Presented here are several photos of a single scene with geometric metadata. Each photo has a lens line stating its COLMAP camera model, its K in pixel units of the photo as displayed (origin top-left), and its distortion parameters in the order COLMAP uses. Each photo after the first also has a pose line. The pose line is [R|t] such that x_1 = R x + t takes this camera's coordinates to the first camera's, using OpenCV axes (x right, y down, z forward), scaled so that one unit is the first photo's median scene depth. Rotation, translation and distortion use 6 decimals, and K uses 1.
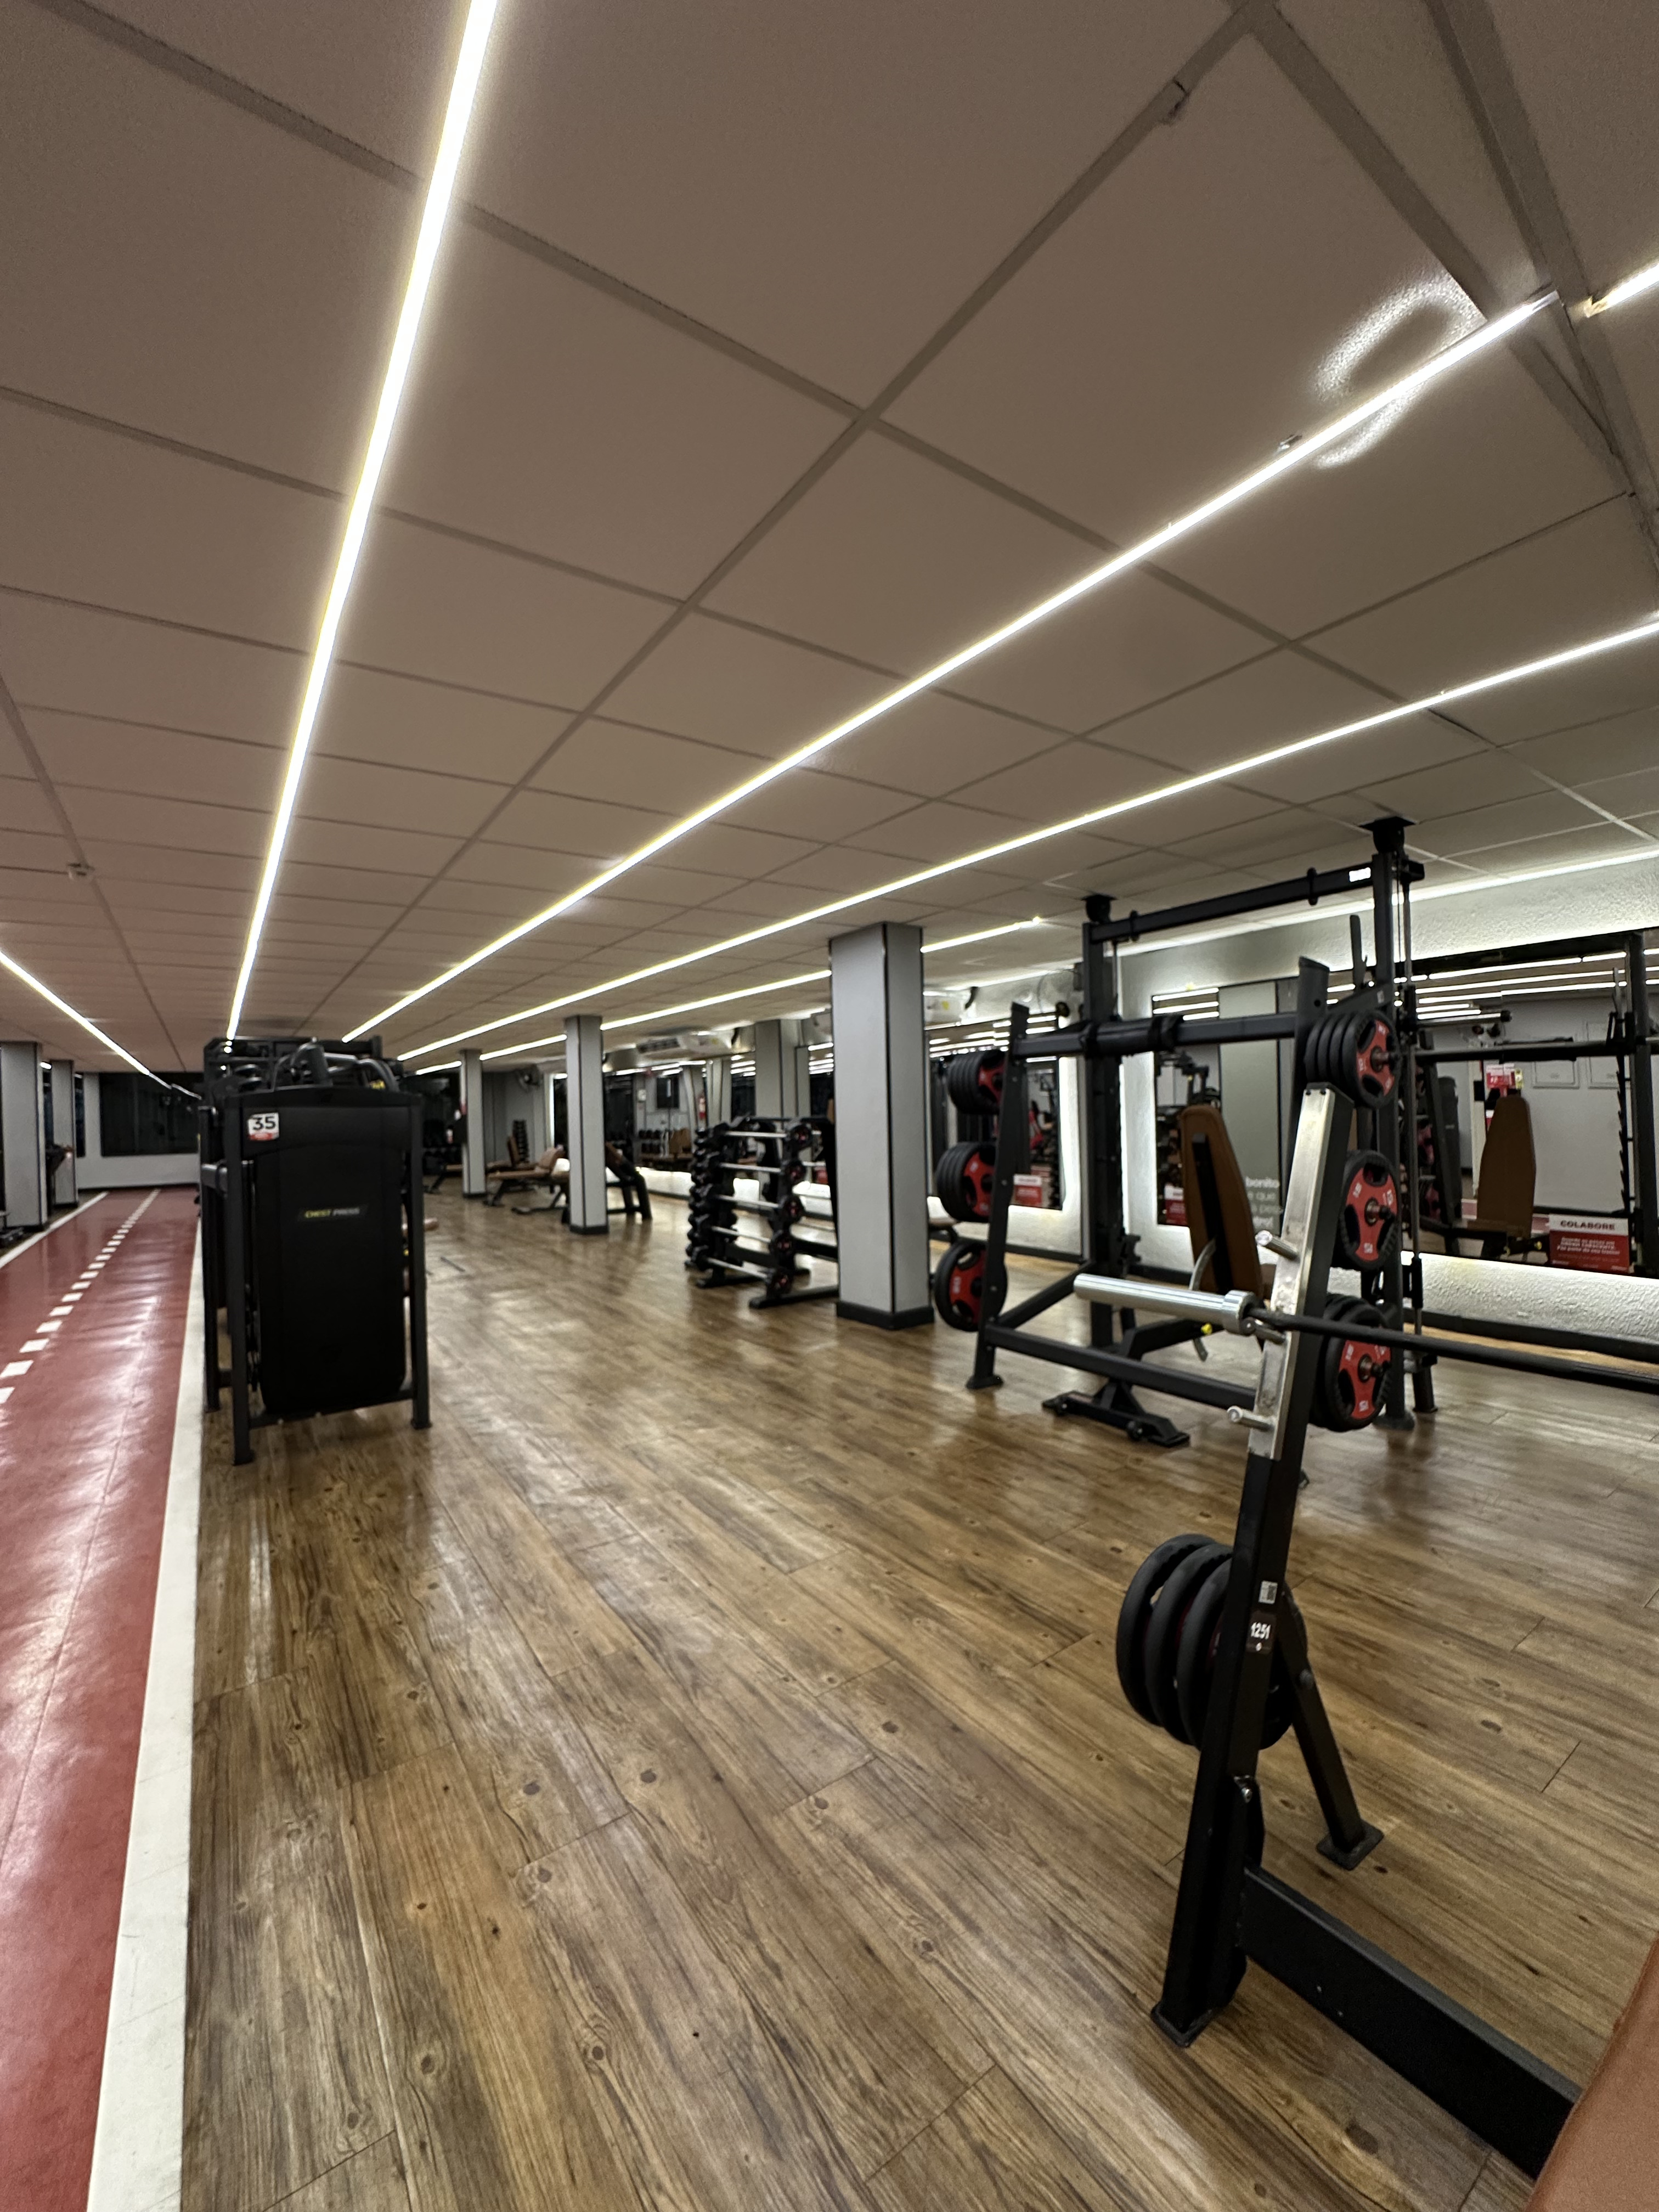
lens RADIAL K [[885.7, 0, 832.6], [0, 885.7, 1104.1], [0, 0, 1]] dist [-0.004381, -0.000159]
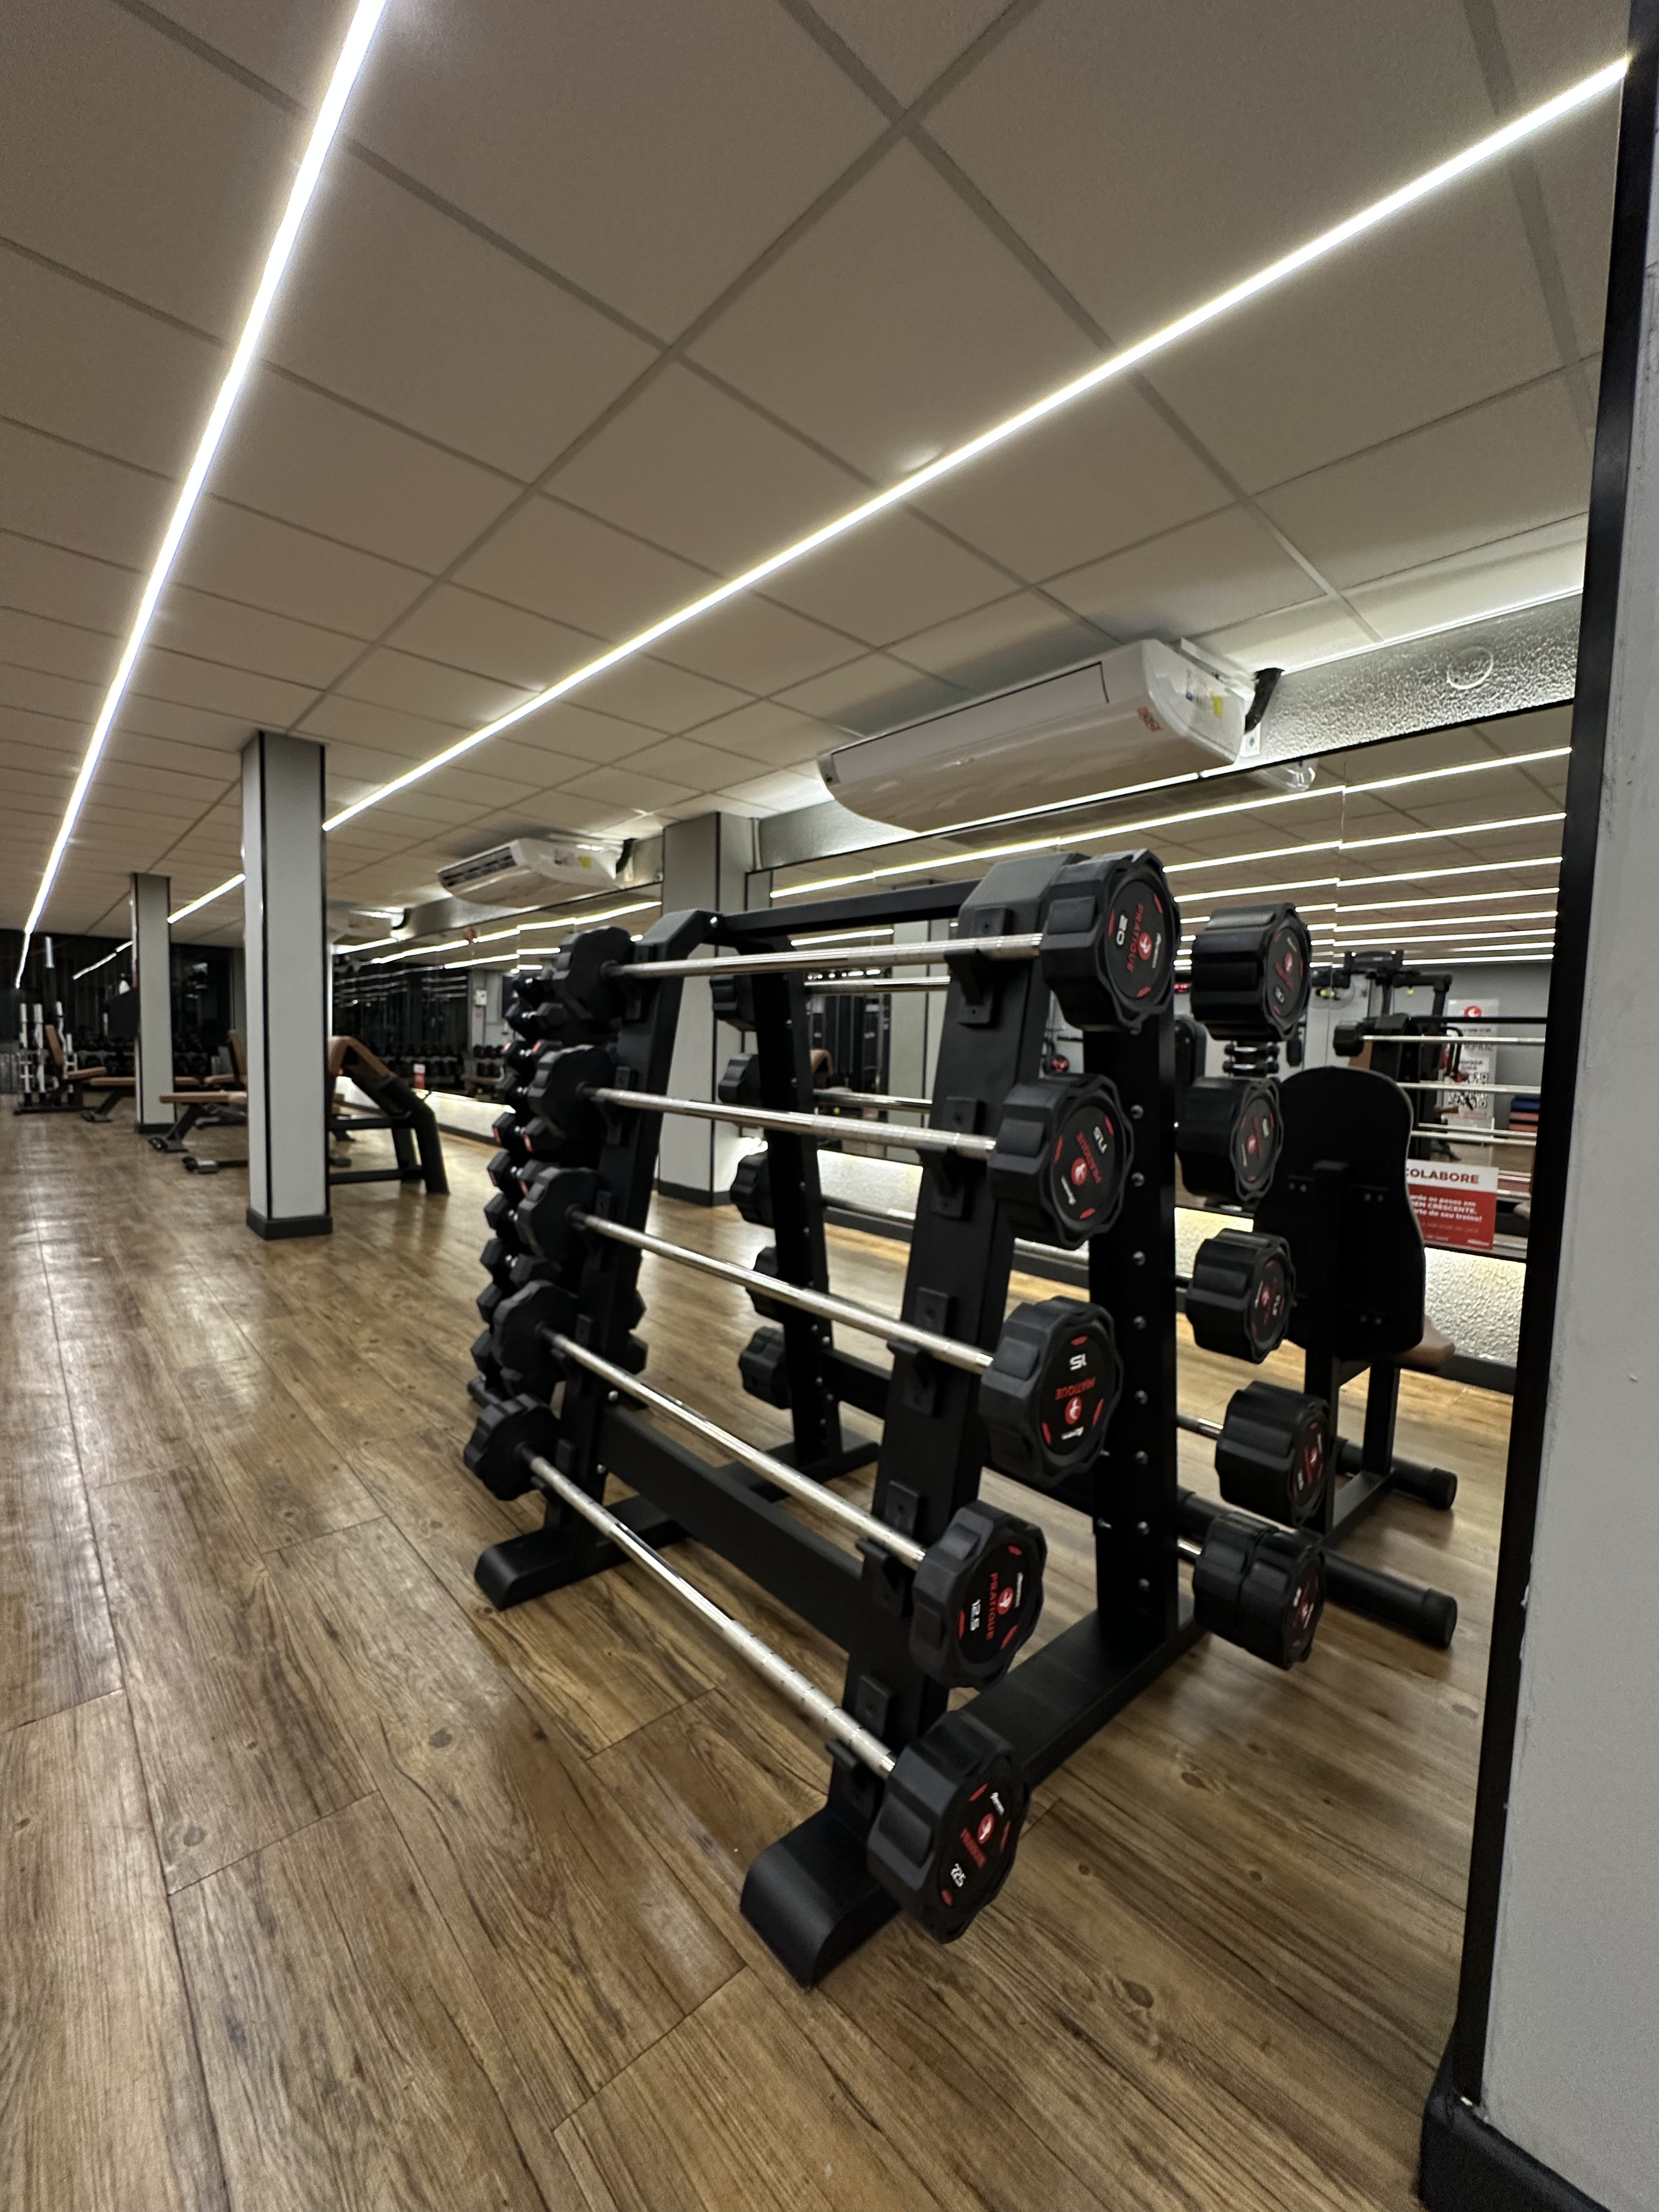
lens RADIAL K [[885.7, 0, 828.0], [0, 885.7, 1112.1], [0, 0, 1]] dist [-0.004381, -0.000159]
pose [[0.988914, 0.048184, 0.140454, -0.058327], [-0.058335, 0.995905, 0.069072, 0.033570], [-0.136551, -0.076499, 0.987675, 0.456026]]
